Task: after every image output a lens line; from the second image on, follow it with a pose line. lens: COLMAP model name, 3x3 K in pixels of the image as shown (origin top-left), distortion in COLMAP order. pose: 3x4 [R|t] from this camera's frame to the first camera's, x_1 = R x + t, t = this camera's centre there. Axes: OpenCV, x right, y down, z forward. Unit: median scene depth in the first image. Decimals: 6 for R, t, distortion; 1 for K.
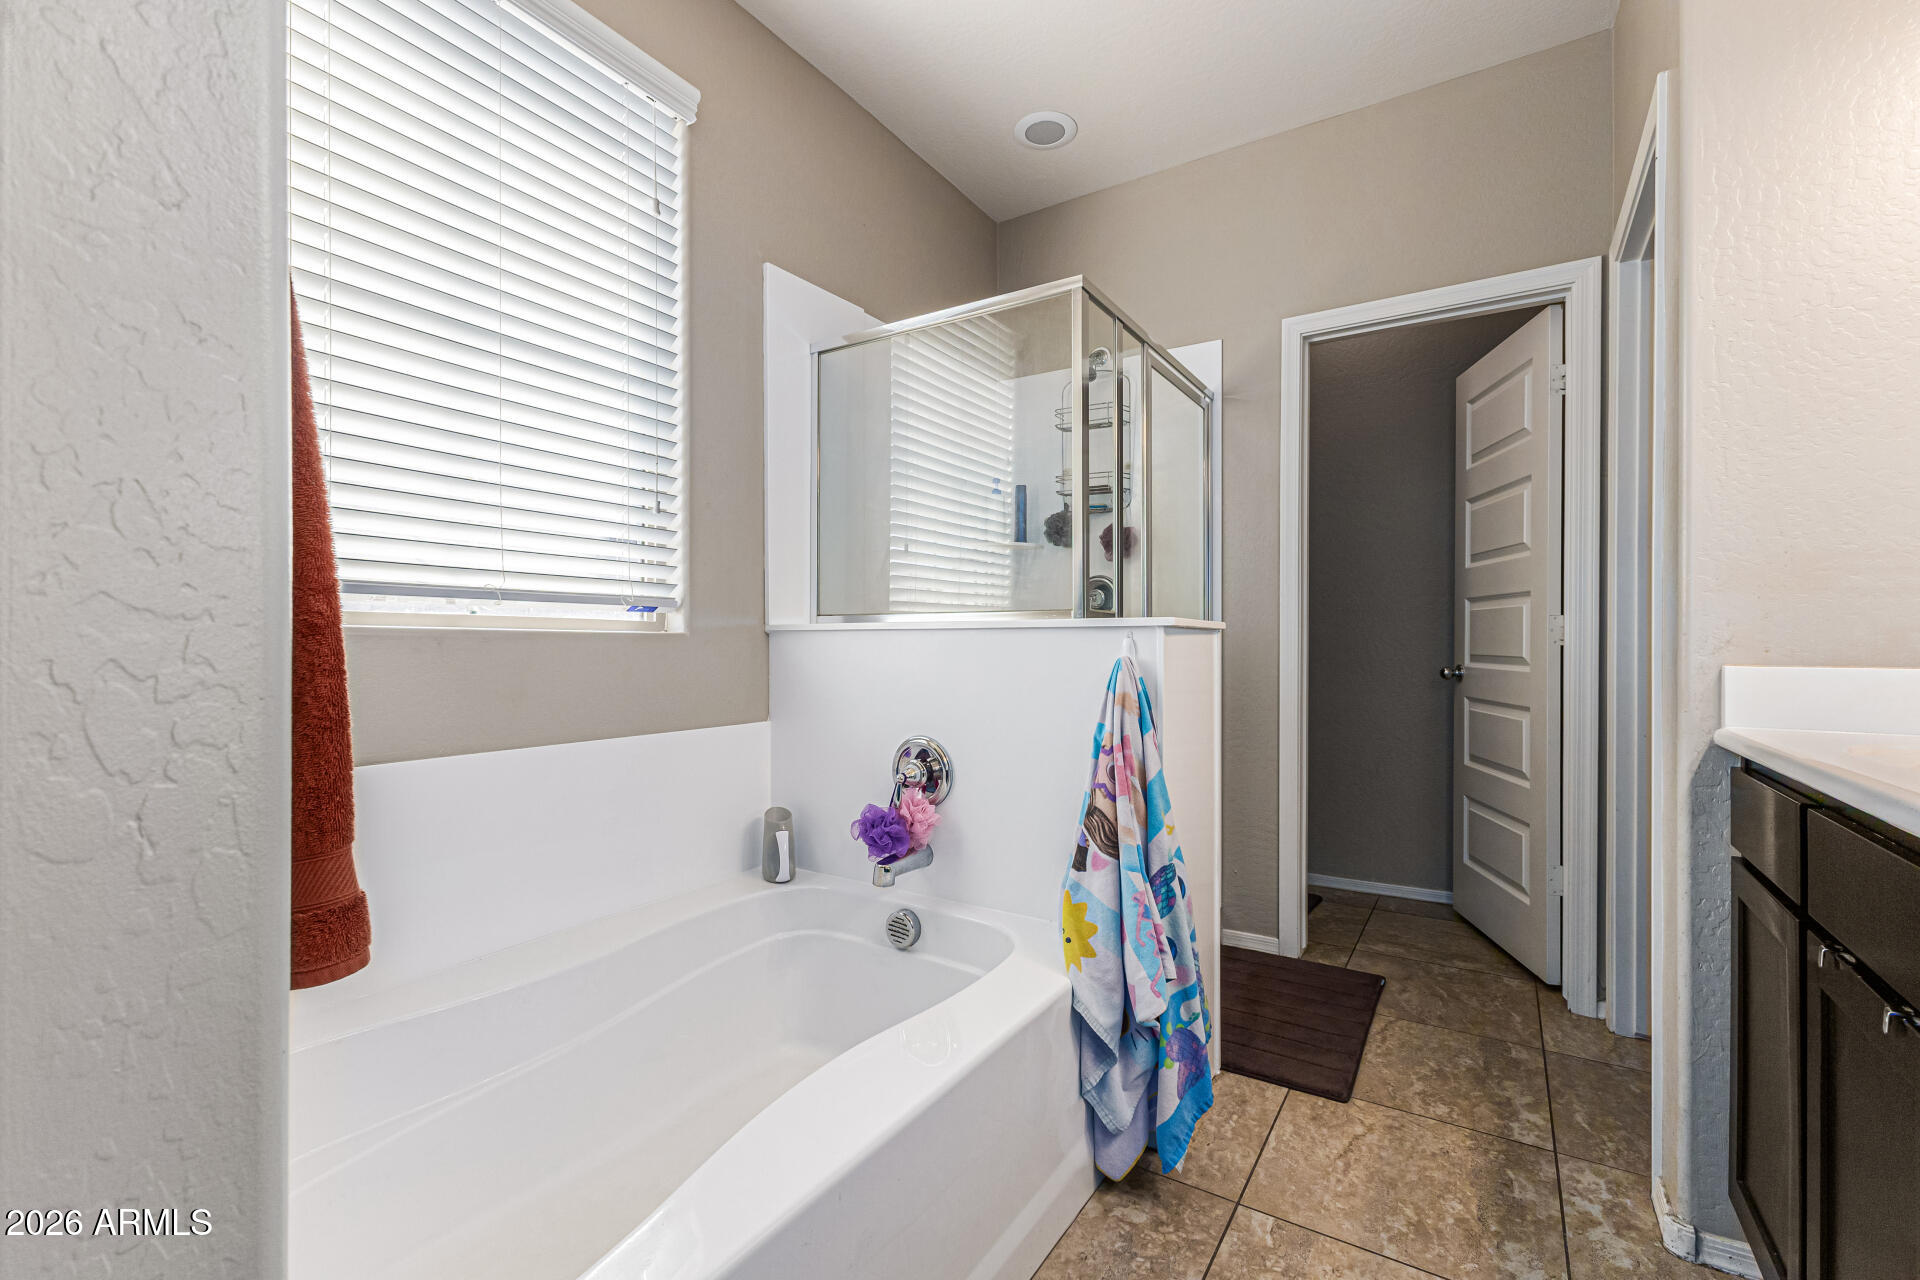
lens RADIAL K [[826.1, 0, 965.1], [0, 826.1, 637.6], [0, 0, 1]] dist [0.007673, -0.000536]
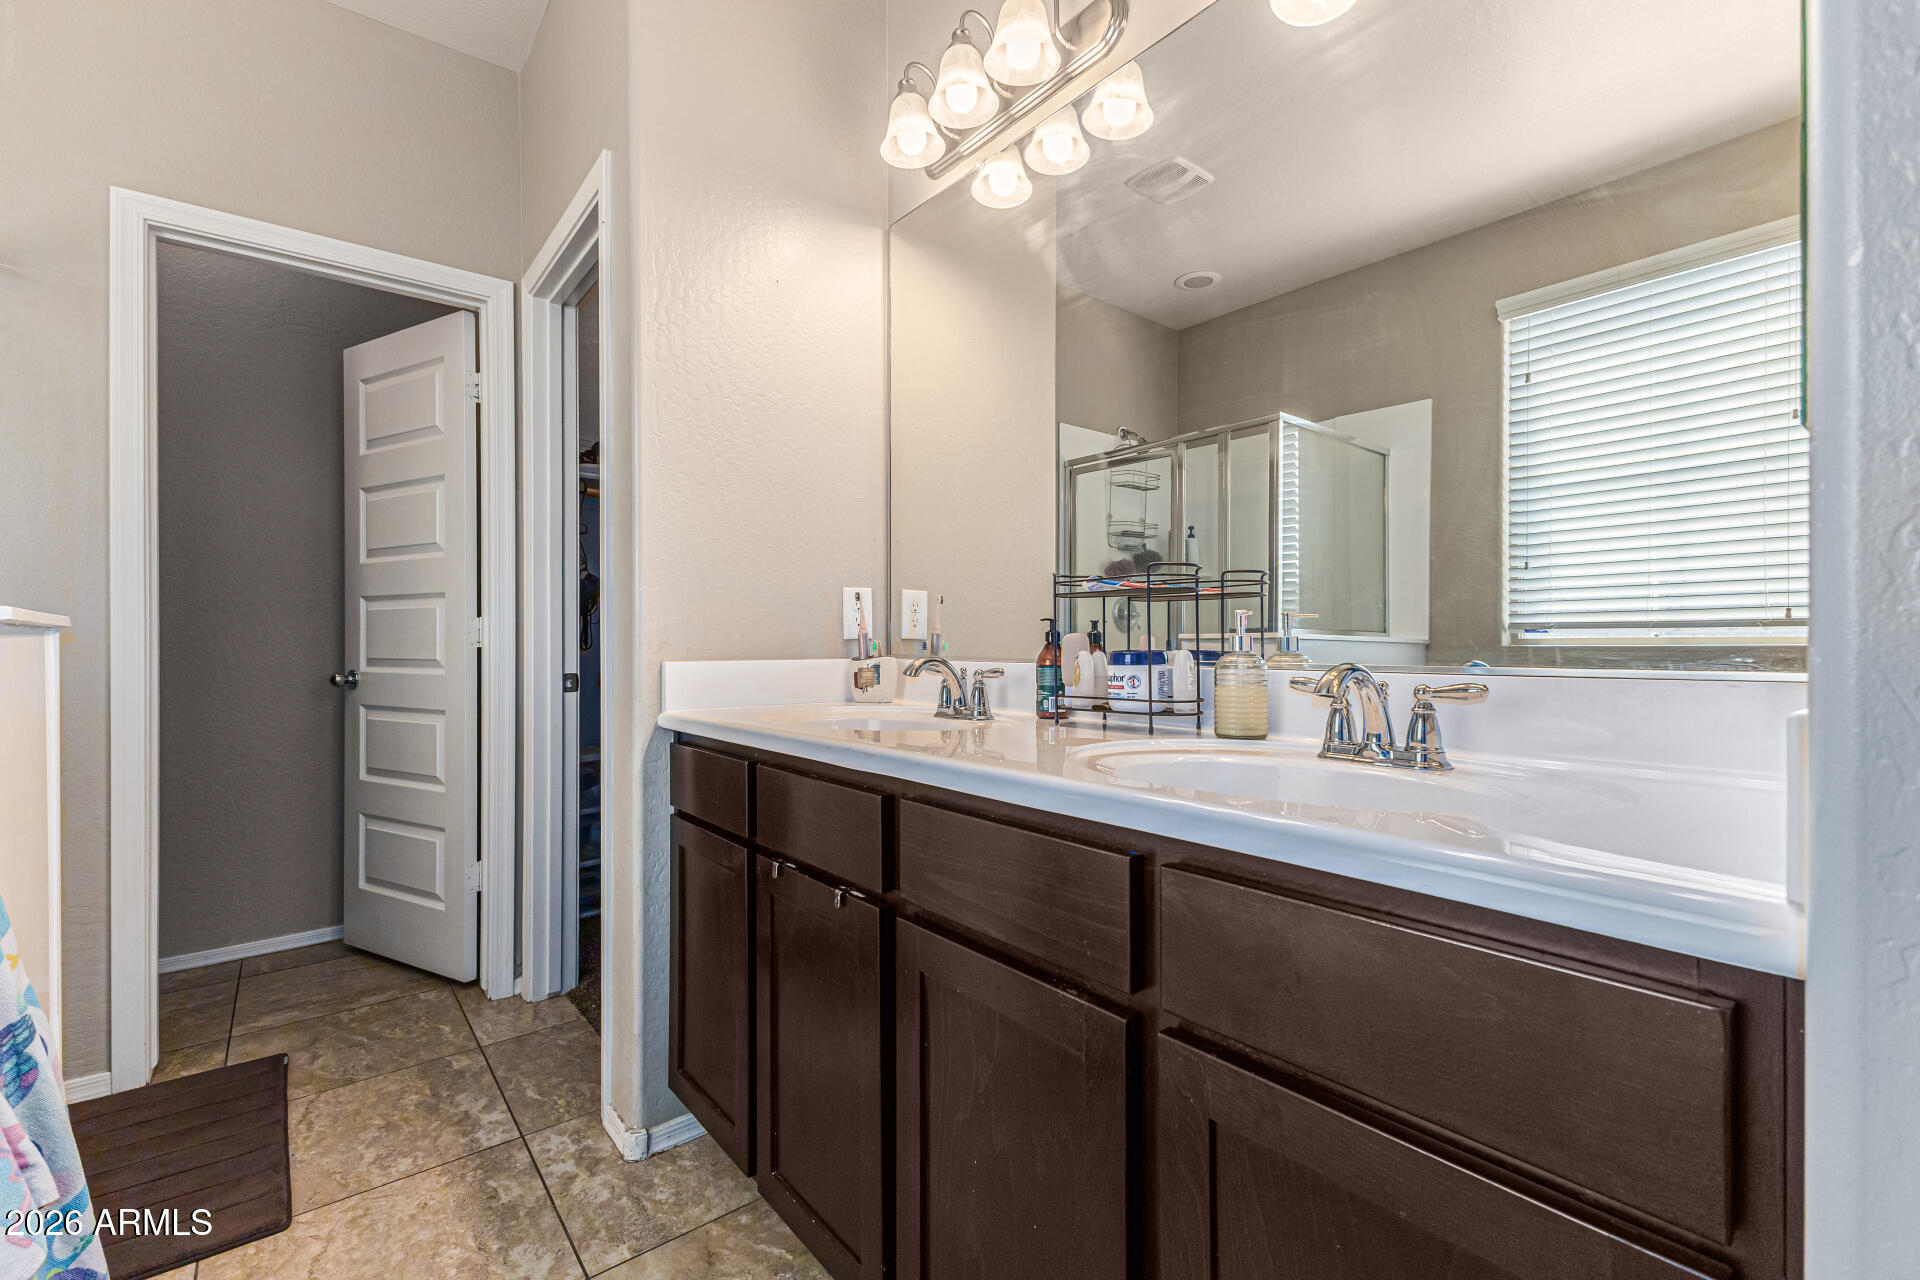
lens RADIAL K [[835.1, 0, 956.4], [0, 835.1, 643.4], [0, 0, 1]] dist [0.023818, -0.008890]
pose [[0.323962, -0.006193, 0.946050, -0.083665], [0.002229, 0.999981, 0.005783, -0.000126], [-0.946068, 0.000235, 0.323969, 0.116914]]
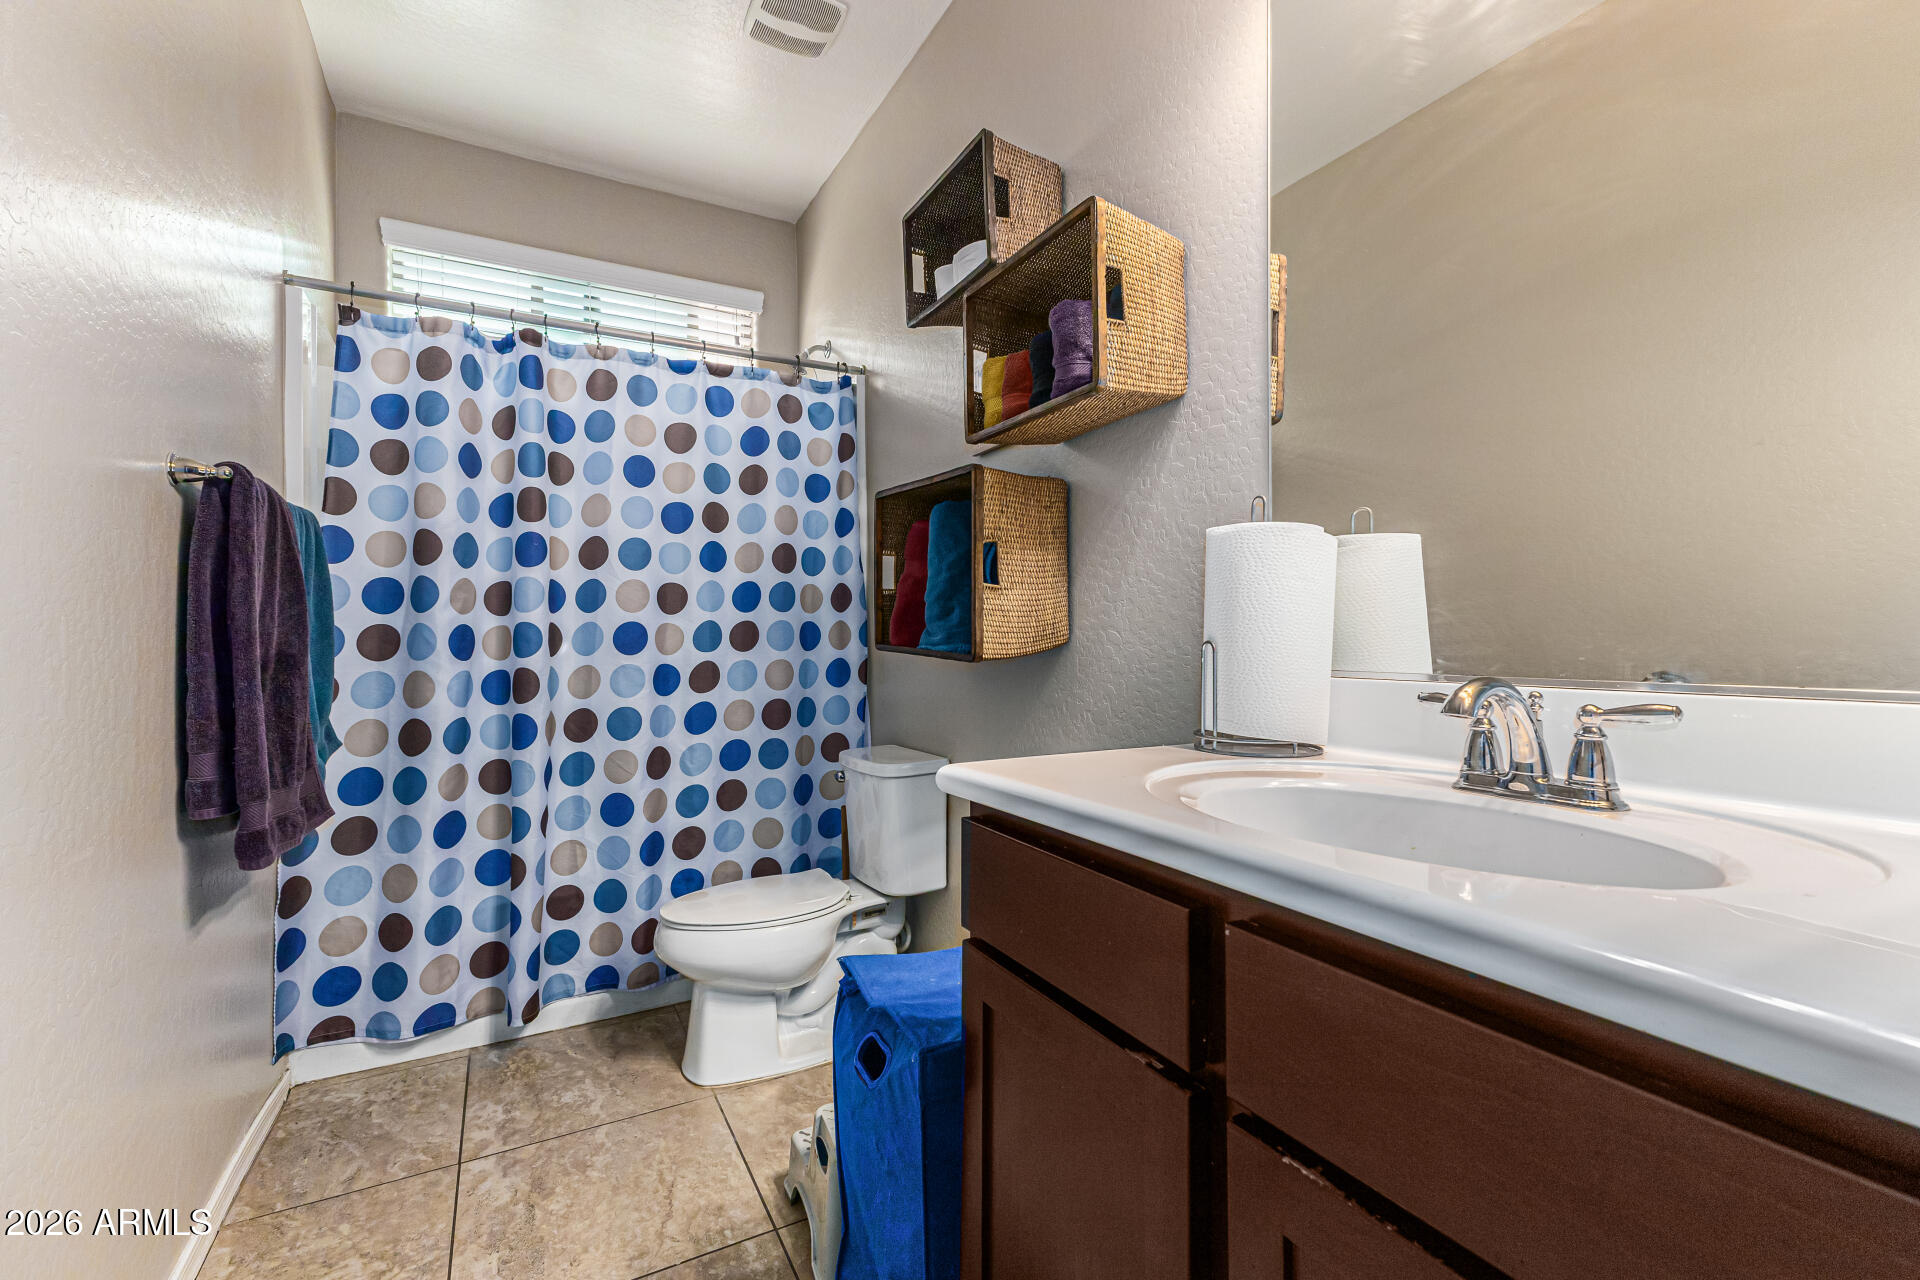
lens RADIAL K [[826.1, 0, 965.1], [0, 826.1, 637.6], [0, 0, 1]] dist [0.007673, -0.000536]
pose [[-0.492427, -0.005545, -0.870336, 0.880694], [0.000334, 0.999978, -0.006561, 0.000350], [0.870354, -0.003522, -0.492414, 1.386793]]
